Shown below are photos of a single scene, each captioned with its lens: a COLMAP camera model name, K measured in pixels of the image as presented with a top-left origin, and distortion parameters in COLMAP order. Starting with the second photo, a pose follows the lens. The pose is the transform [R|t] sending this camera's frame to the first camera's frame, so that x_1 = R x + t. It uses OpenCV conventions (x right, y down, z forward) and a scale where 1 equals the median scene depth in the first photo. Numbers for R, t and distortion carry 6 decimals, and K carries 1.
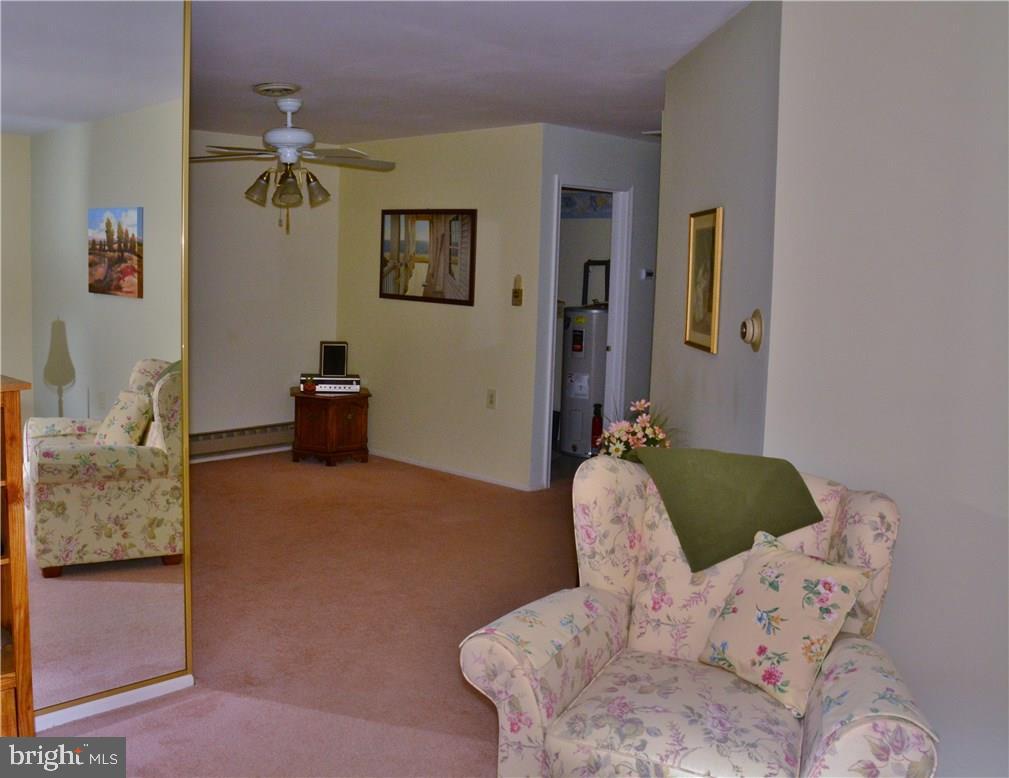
lens RADIAL K [[960.0, 0, 398.0], [0, 960.0, 369.0], [0, 0, 1]] dist [-0.122976, 0.106360]
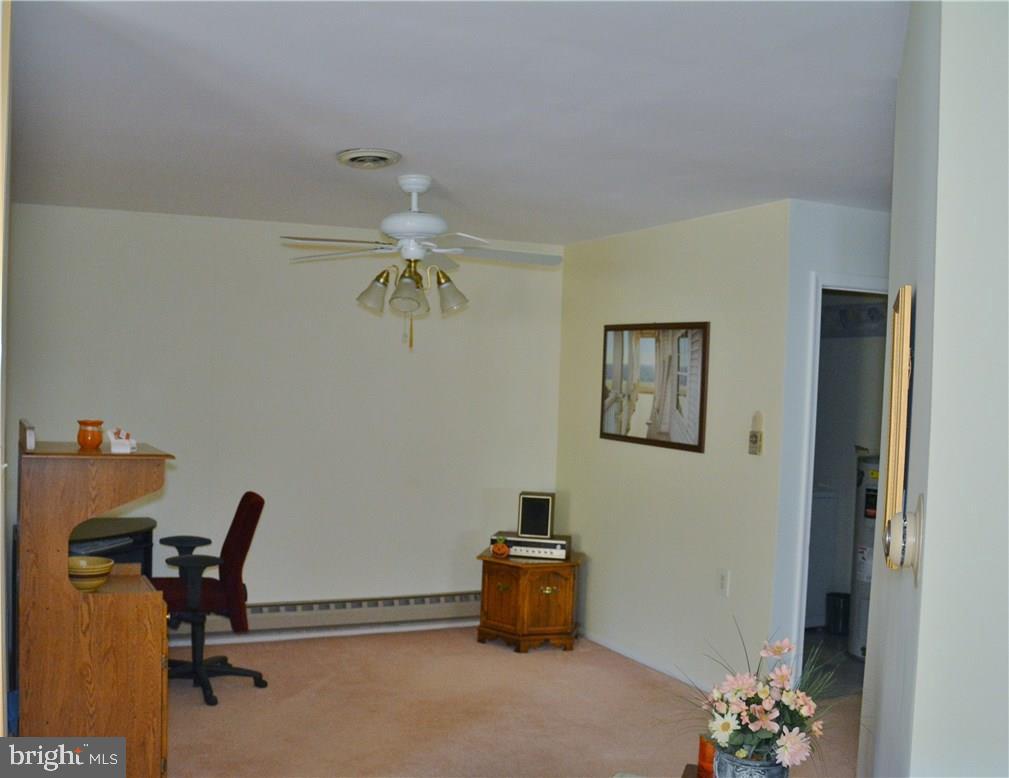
lens RADIAL K [[987.5, 0, 501.5], [0, 987.5, 448.9], [0, 0, 1]] dist [-0.118555, 0.008075]
pose [[0.952862, 0.028851, -0.302029, 0.165327], [-0.045319, 0.997835, -0.047660, -0.027115], [0.300000, 0.059101, 0.952107, 0.247006]]
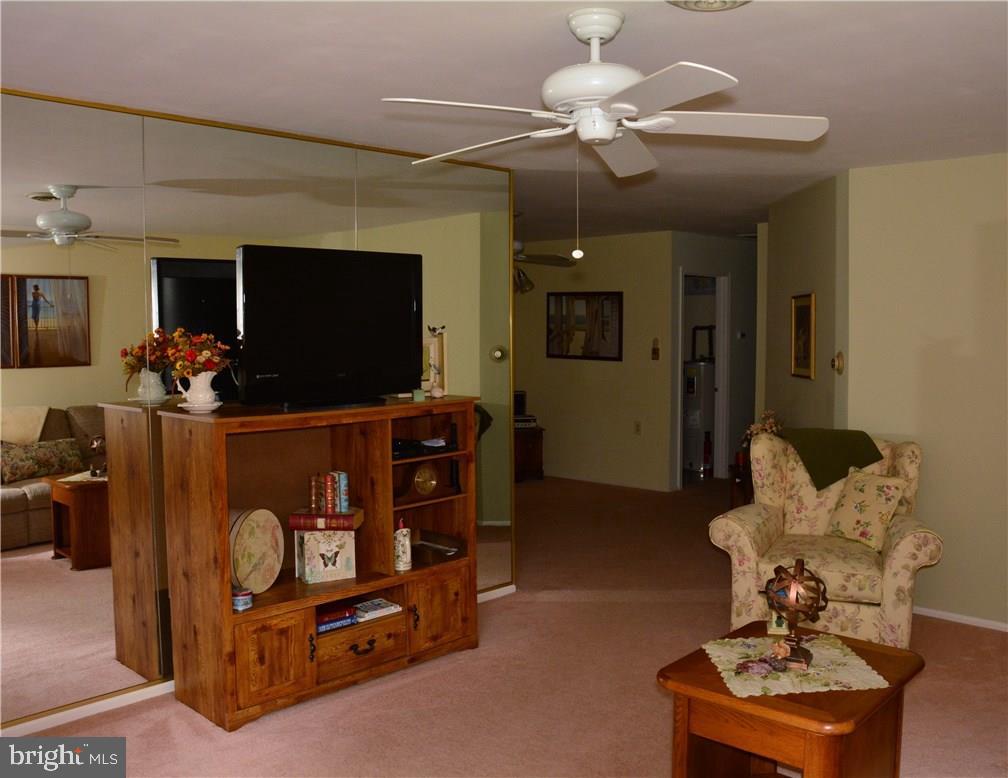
lens RADIAL K [[943.9, 0, 536.7], [0, 943.9, 393.5], [0, 0, 1]] dist [-0.107237, 0.008843]
pose [[0.994620, -0.029236, 0.099379, -0.188587], [0.033735, 0.998466, -0.043896, 0.038430], [-0.097943, 0.047013, 0.994081, -0.356115]]
